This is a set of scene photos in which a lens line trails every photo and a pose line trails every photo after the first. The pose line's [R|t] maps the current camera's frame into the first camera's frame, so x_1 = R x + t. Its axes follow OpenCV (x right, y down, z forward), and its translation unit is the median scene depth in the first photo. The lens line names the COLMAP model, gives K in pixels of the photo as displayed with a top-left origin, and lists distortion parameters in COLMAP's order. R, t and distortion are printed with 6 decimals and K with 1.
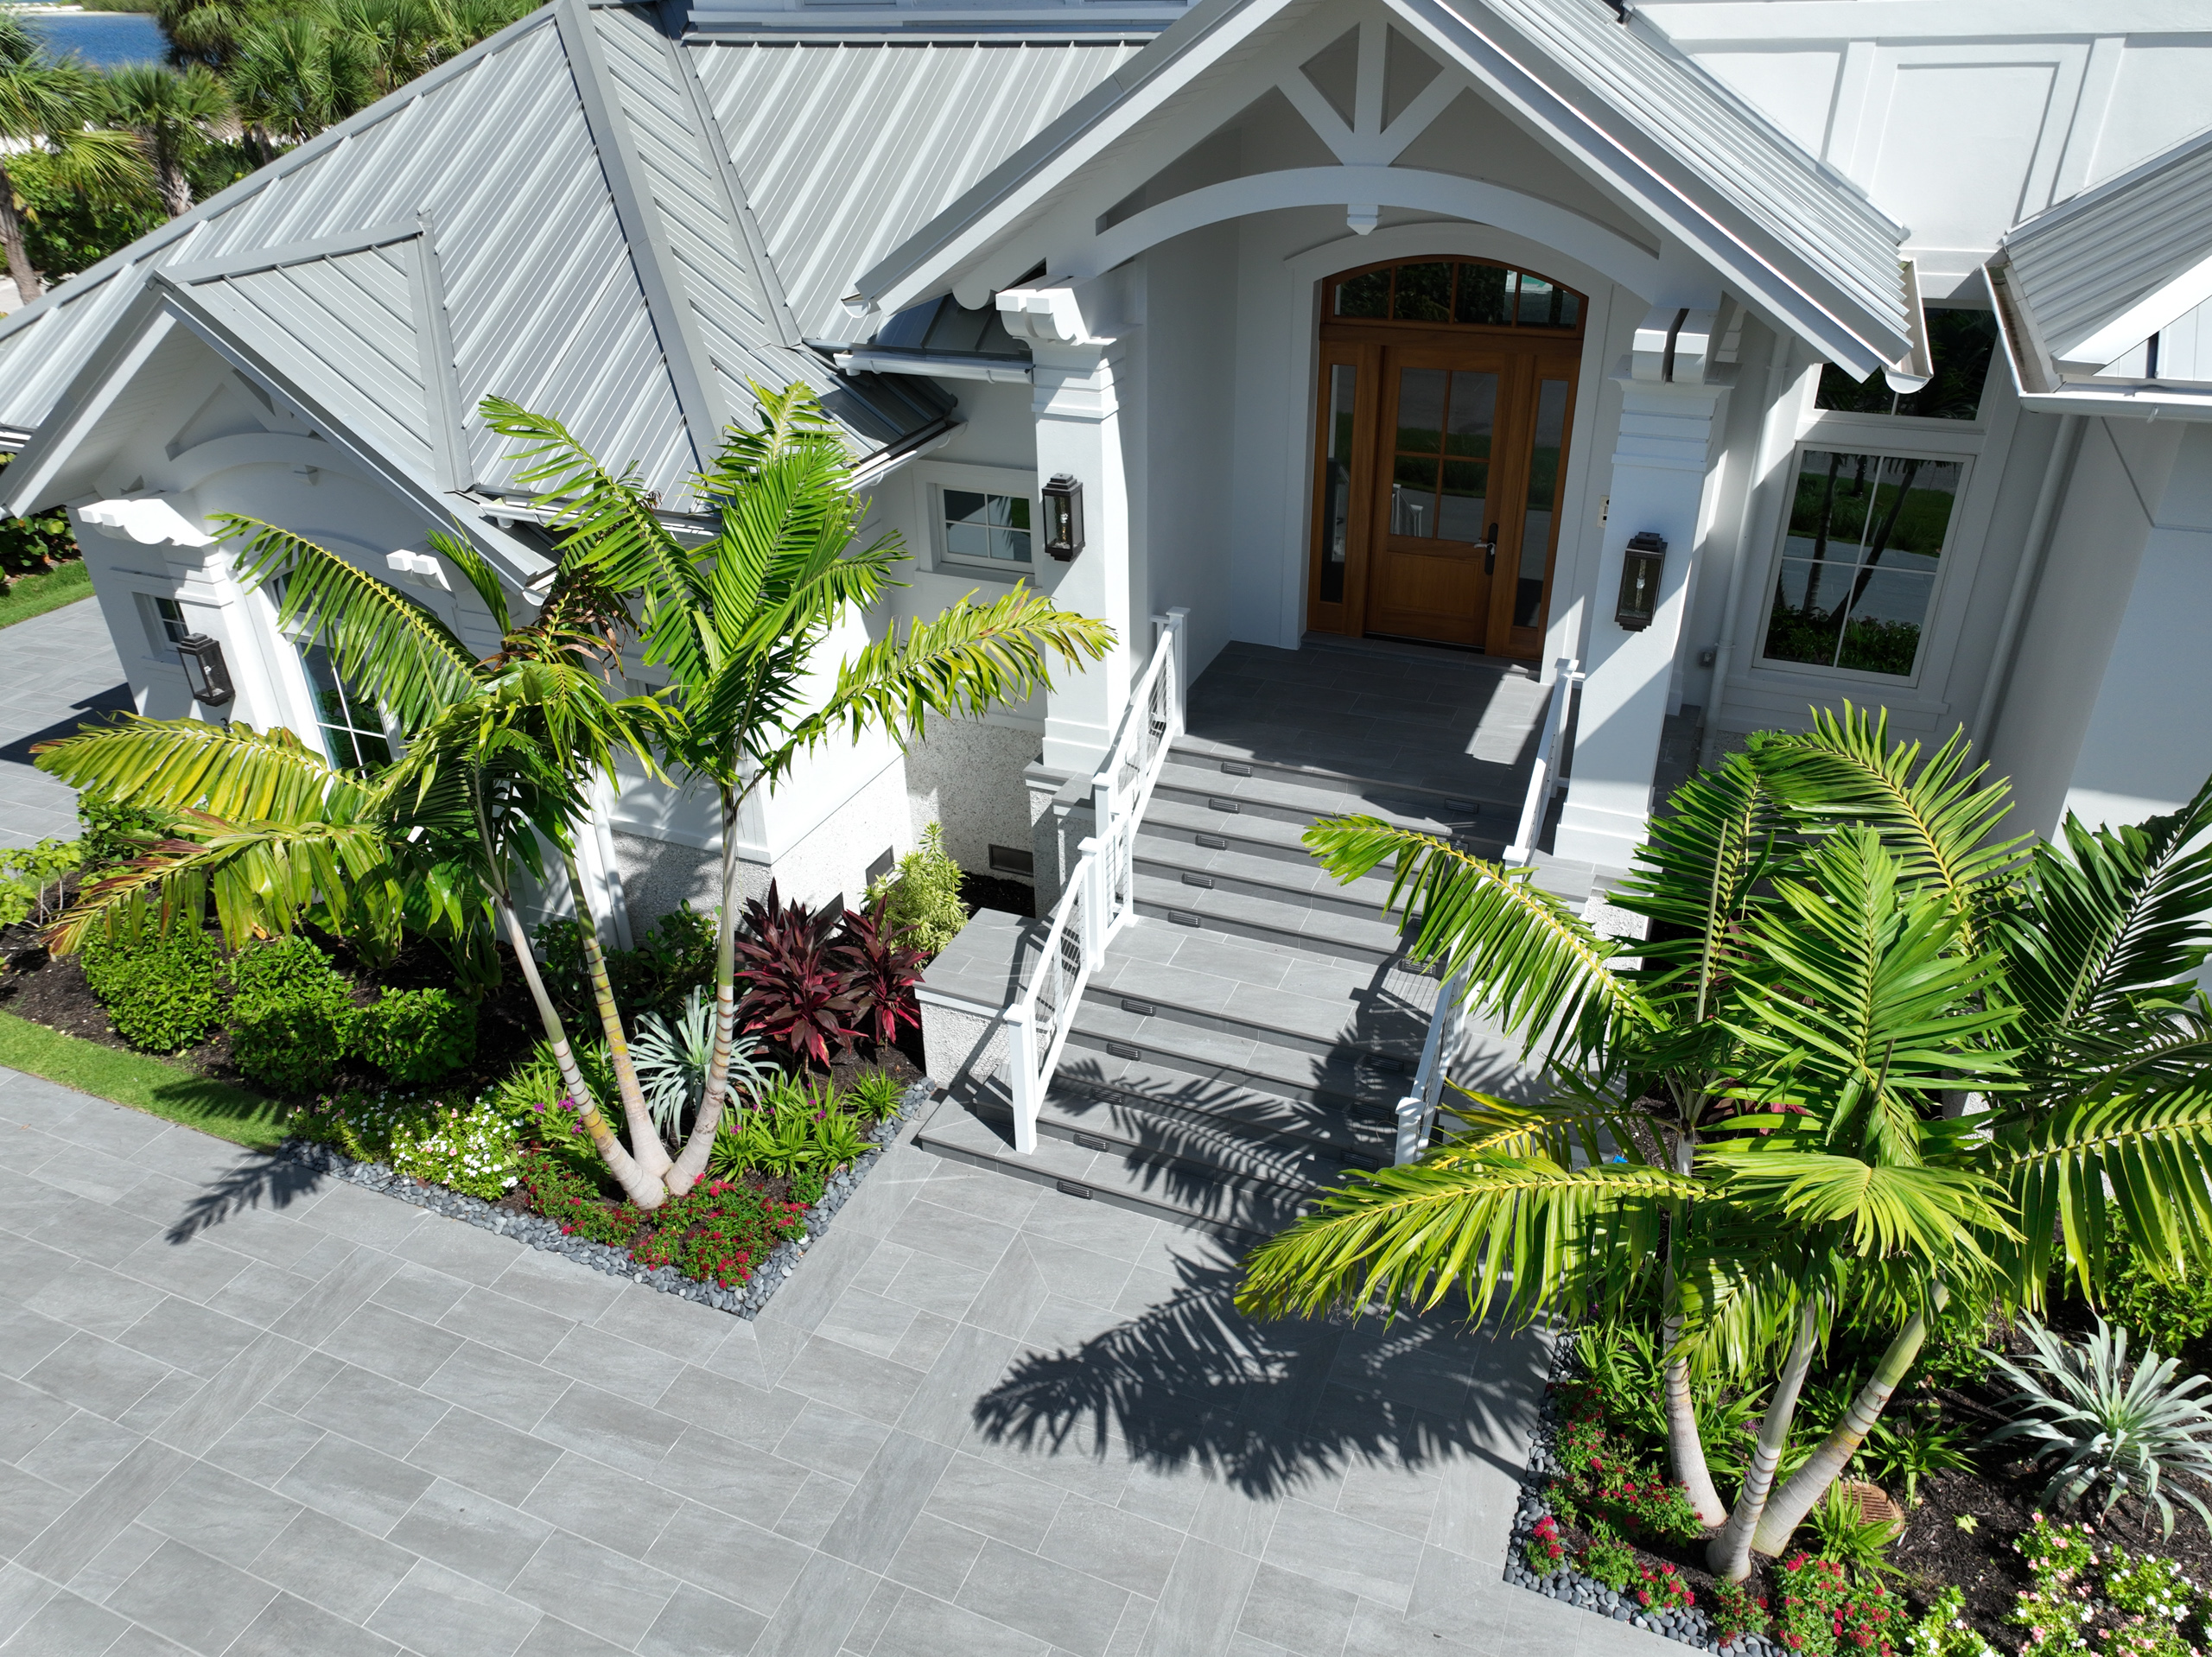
lens RADIAL K [[1566.2, 0, 1106.0], [0, 1566.2, 828.5], [0, 0, 1]] dist [-0.006717, 0.028232]
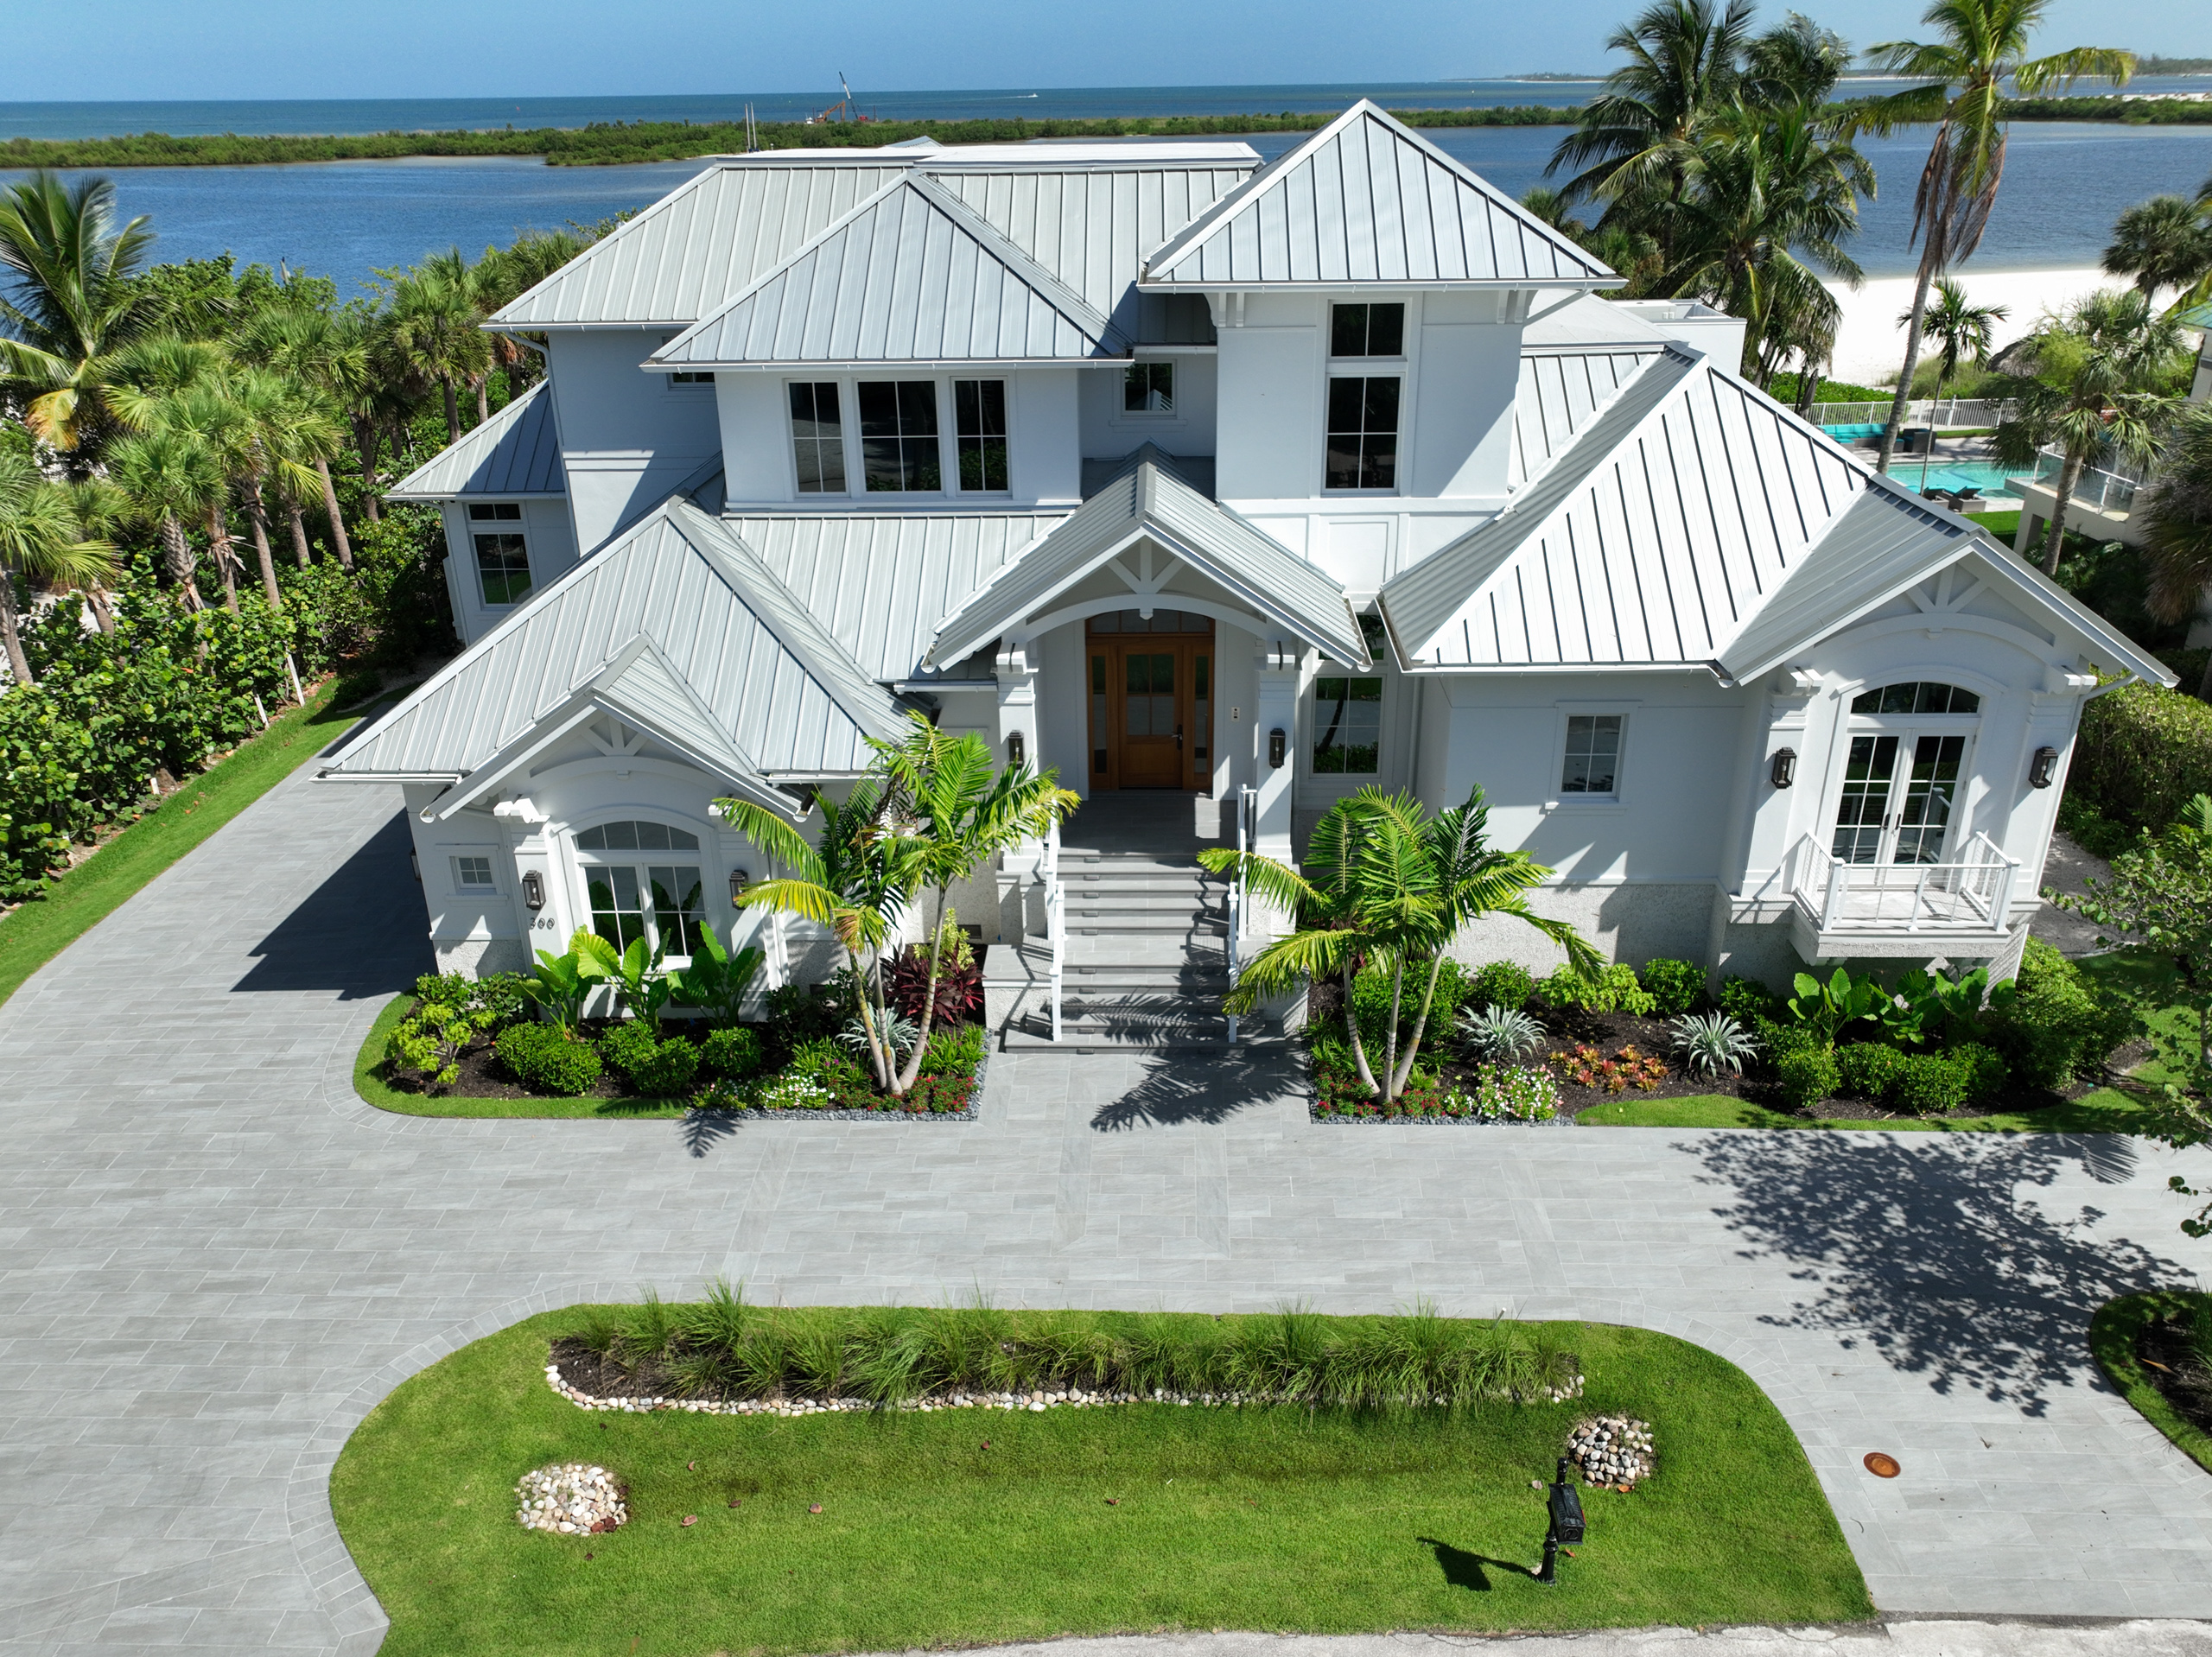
lens RADIAL K [[1754.2, 0, 1111.2], [0, 1754.2, 894.7], [0, 0, 1]] dist [0.015946, 0.004335]
pose [[0.931986, -0.149501, 0.330229, -0.765439], [0.173371, 0.983879, -0.043876, 0.129965], [-0.318346, 0.098144, 0.942880, -1.345921]]
